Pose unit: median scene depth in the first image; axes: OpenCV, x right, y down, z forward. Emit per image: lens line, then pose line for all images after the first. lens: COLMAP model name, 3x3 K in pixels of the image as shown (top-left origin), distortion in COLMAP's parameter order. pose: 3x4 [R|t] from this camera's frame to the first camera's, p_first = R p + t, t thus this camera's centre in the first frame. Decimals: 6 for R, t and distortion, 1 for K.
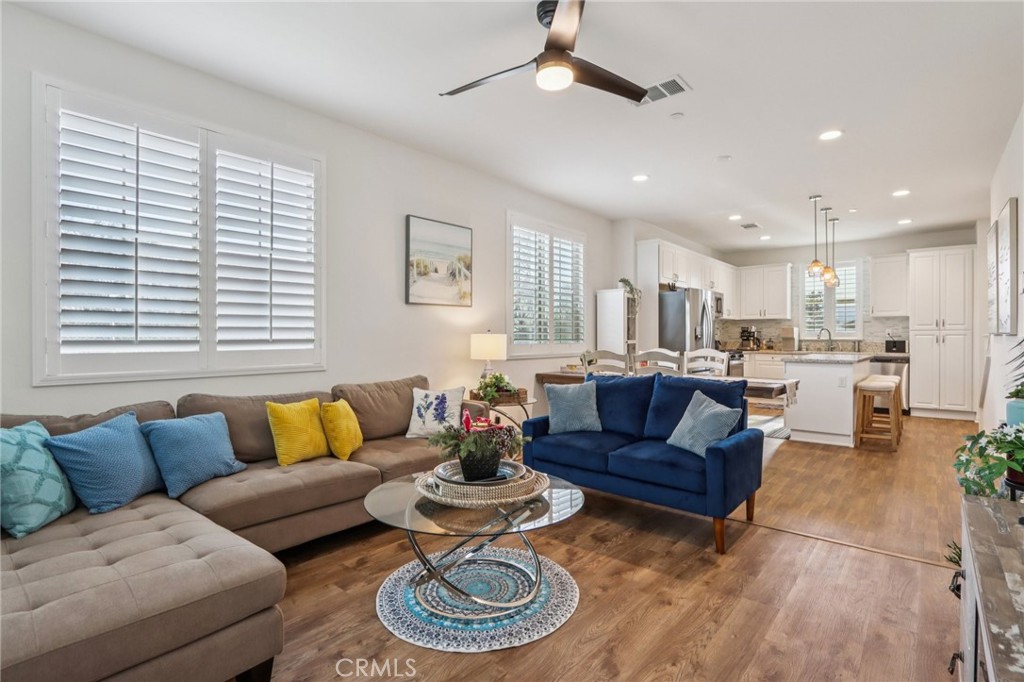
lens RADIAL K [[489.5, 0, 512.6], [0, 489.5, 341.0], [0, 0, 1]] dist [-0.028375, -0.000776]
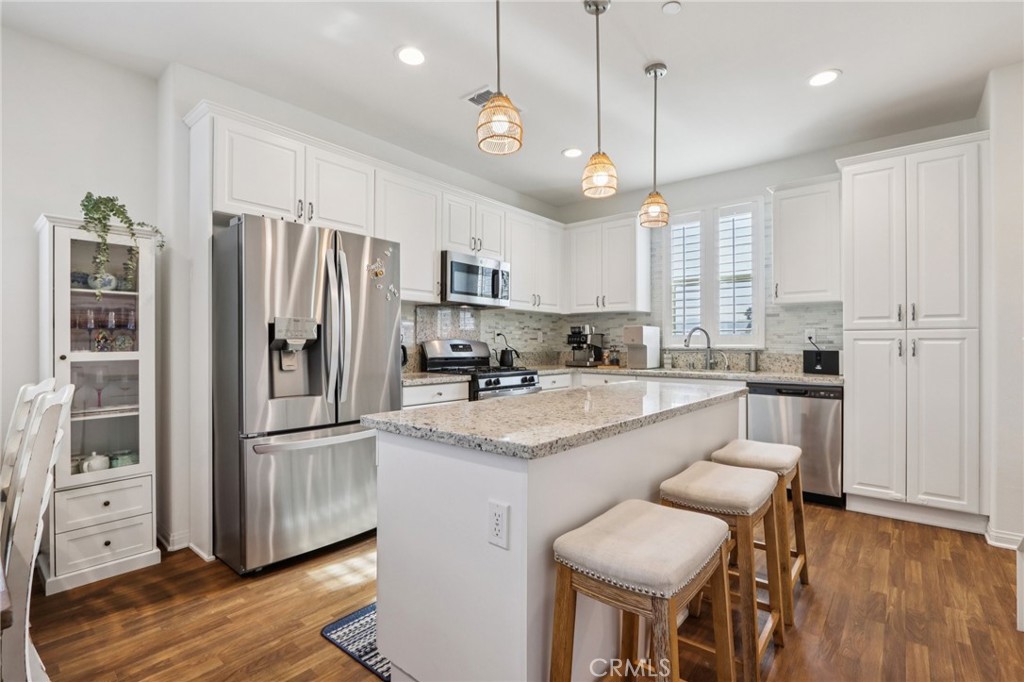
lens RADIAL K [[480.5, 0, 513.8], [0, 480.5, 341.6], [0, 0, 1]] dist [-0.019979, 0.000223]
pose [[0.999694, -0.000925, 0.024736, 0.493481], [0.001163, 0.999953, -0.009609, -0.006623], [-0.024726, 0.009635, 0.999648, 0.540924]]
